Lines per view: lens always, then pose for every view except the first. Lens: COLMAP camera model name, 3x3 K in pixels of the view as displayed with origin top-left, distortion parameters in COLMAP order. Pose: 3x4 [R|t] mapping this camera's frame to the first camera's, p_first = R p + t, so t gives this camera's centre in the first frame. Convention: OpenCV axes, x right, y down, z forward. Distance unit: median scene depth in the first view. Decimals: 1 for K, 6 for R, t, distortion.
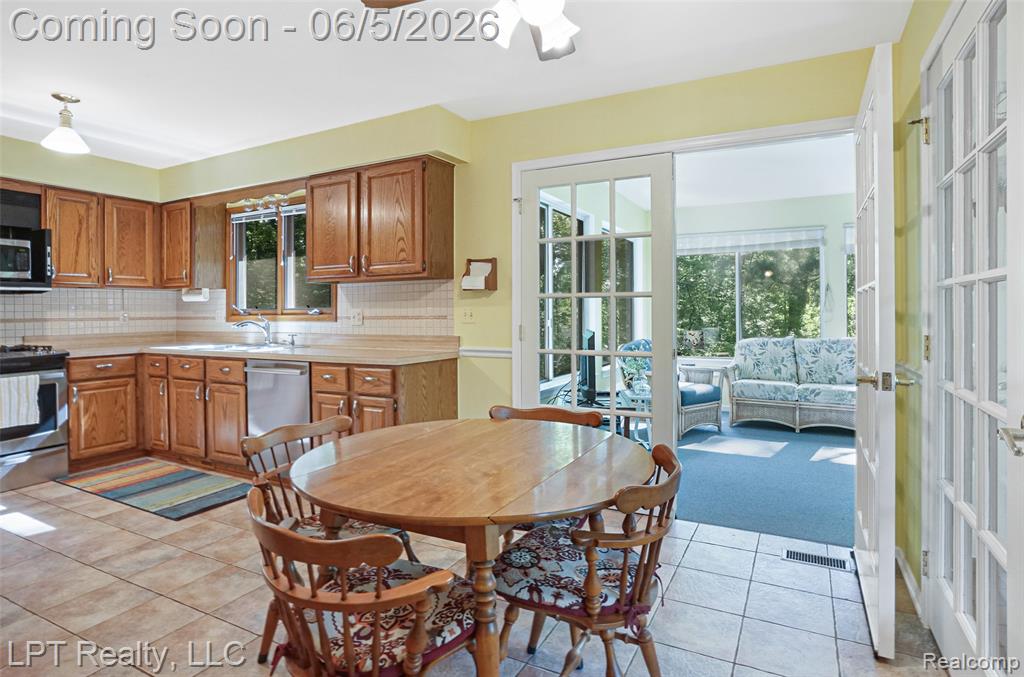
lens RADIAL K [[553.0, 0, 519.9], [0, 553.0, 312.9], [0, 0, 1]] dist [-0.039957, 0.026795]
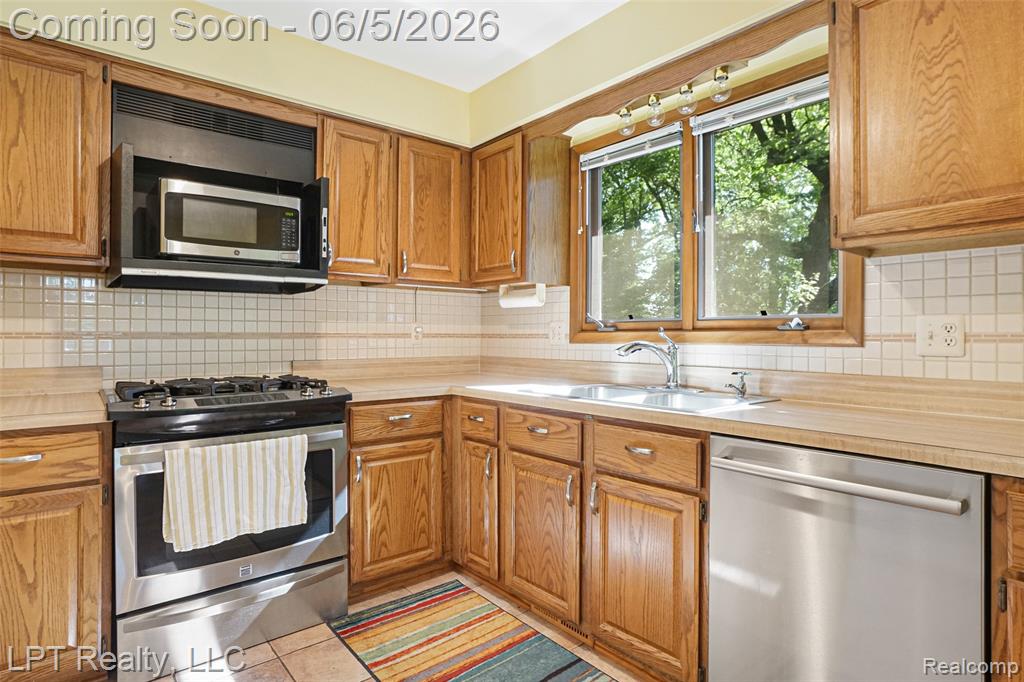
lens RADIAL K [[548.9, 0, 491.5], [0, 548.9, 332.9], [0, 0, 1]] dist [-0.050378, 0.028927]
pose [[0.913200, 0.008439, -0.407425, -0.450402], [-0.011045, 0.999931, -0.004043, 0.010960], [0.407362, 0.008192, 0.913230, 0.525997]]
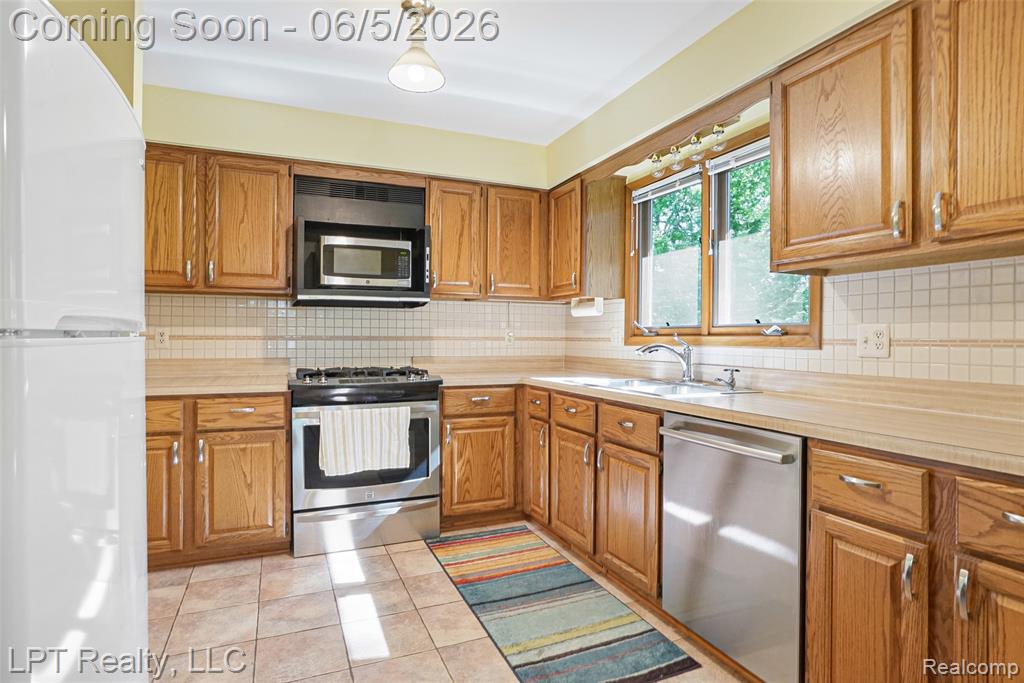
lens RADIAL K [[538.1, 0, 505.0], [0, 538.1, 337.3], [0, 0, 1]] dist [-0.067727, 0.056205]
pose [[0.770267, 0.012019, -0.637609, -0.257316], [-0.014785, 0.999890, 0.000988, 0.009189], [0.637550, 0.008666, 0.770360, 0.444262]]
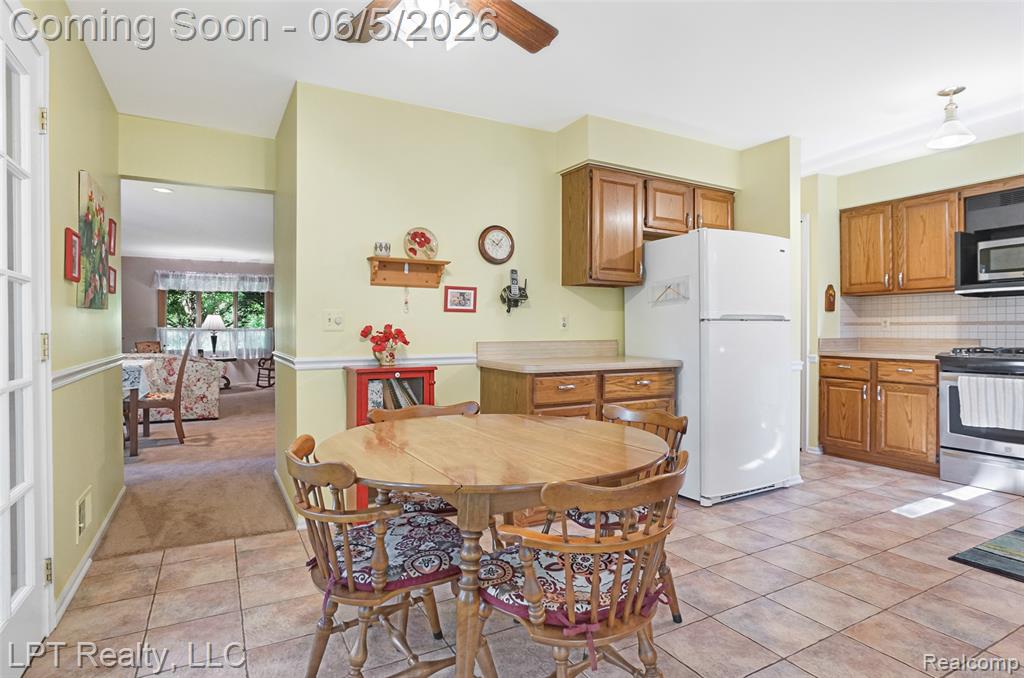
lens RADIAL K [[542.2, 0, 503.4], [0, 542.2, 338.0], [0, 0, 1]] dist [-0.045802, 0.023770]
pose [[-0.572120, 0.021815, -0.819880, 0.319313], [0.001827, 0.999678, 0.025324, 0.017063], [0.820168, 0.012990, -0.571975, 0.691812]]
